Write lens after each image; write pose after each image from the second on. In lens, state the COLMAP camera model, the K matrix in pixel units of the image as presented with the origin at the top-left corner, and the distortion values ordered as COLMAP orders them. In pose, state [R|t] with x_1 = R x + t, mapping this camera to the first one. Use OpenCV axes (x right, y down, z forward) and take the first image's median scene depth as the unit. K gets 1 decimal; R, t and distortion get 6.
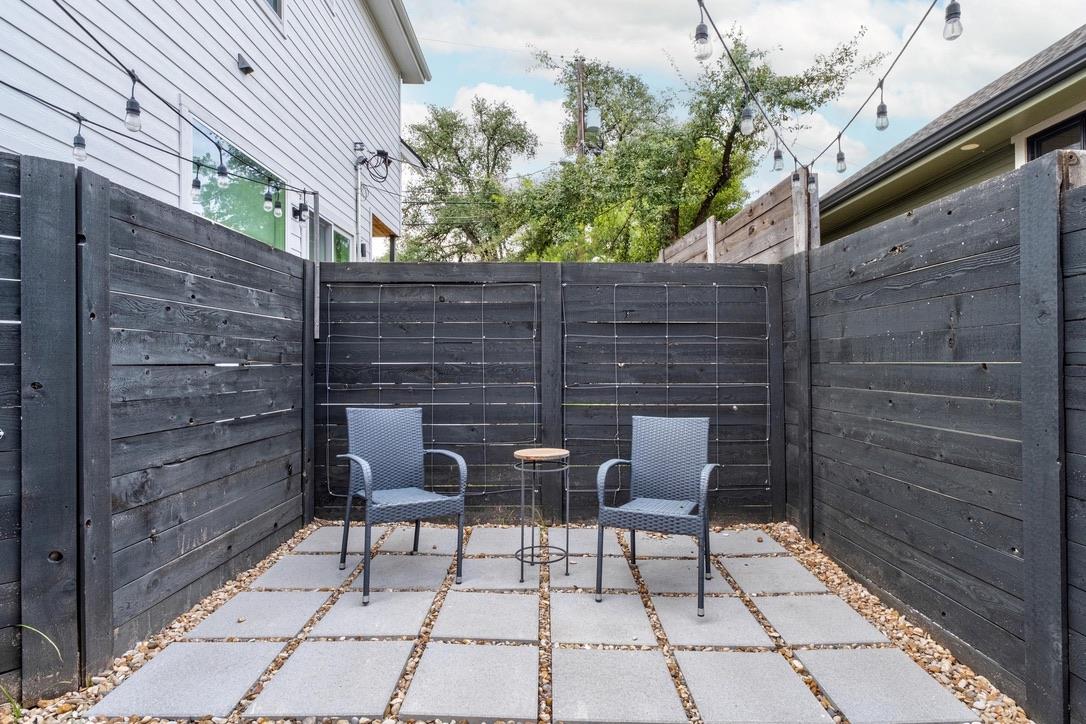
lens RADIAL K [[560.8, 0, 554.9], [0, 560.8, 348.3], [0, 0, 1]] dist [-0.008897, 0.001918]
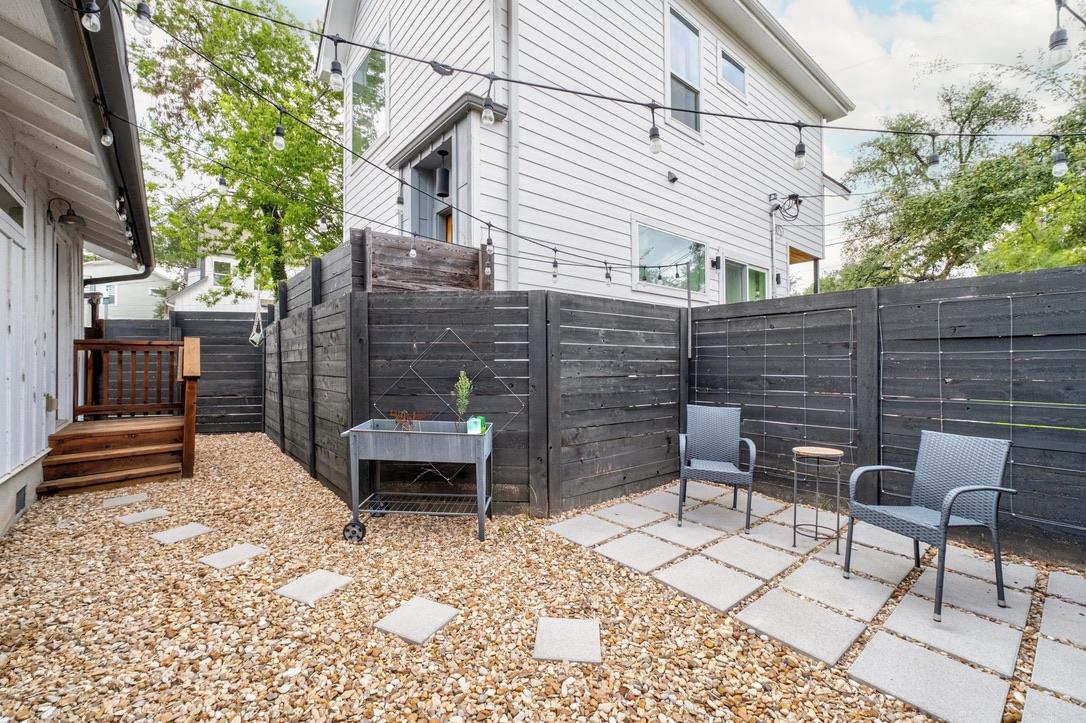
lens RADIAL K [[456.5, 0, 545.9], [0, 456.5, 353.4], [0, 0, 1]] dist [-0.001514, 0.000652]
pose [[0.614397, -0.021114, -0.788714, 0.432650], [0.021931, 0.999713, -0.009679, -0.036491], [0.788692, -0.011351, 0.614684, -0.106600]]
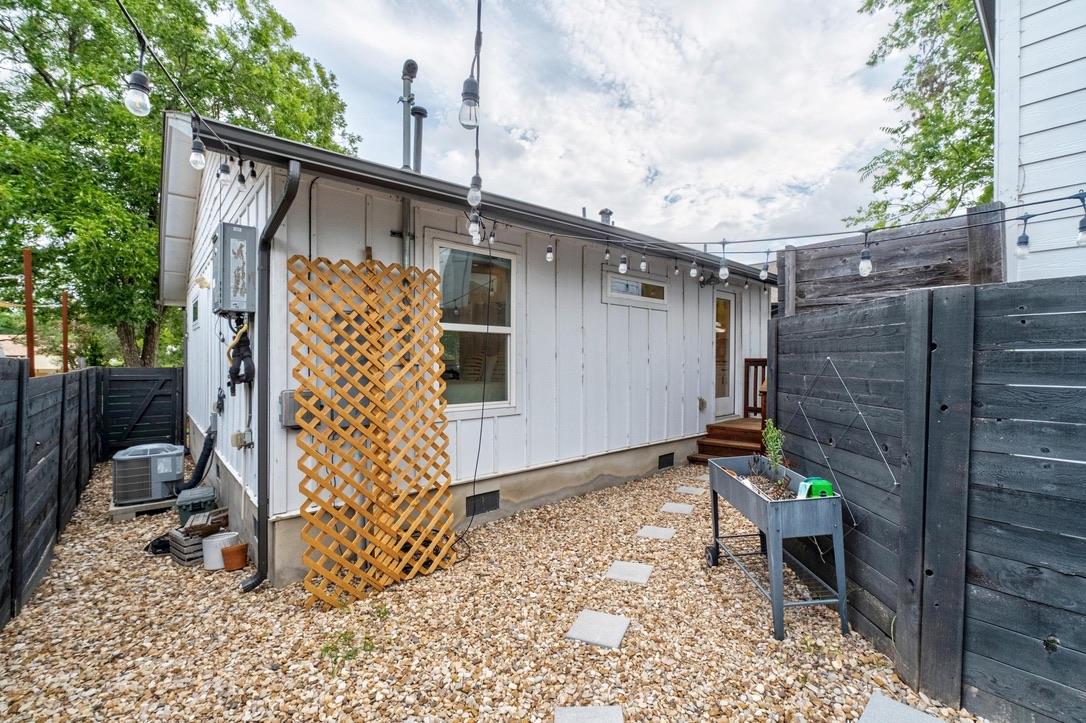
lens RADIAL K [[456.5, 0, 545.9], [0, 456.5, 353.4], [0, 0, 1]] dist [-0.001514, 0.000652]
pose [[-0.756545, -0.013660, -0.653799, 0.351064], [0.014232, 0.999201, -0.037345, -0.109271], [0.653787, -0.037558, -0.755746, 0.856738]]
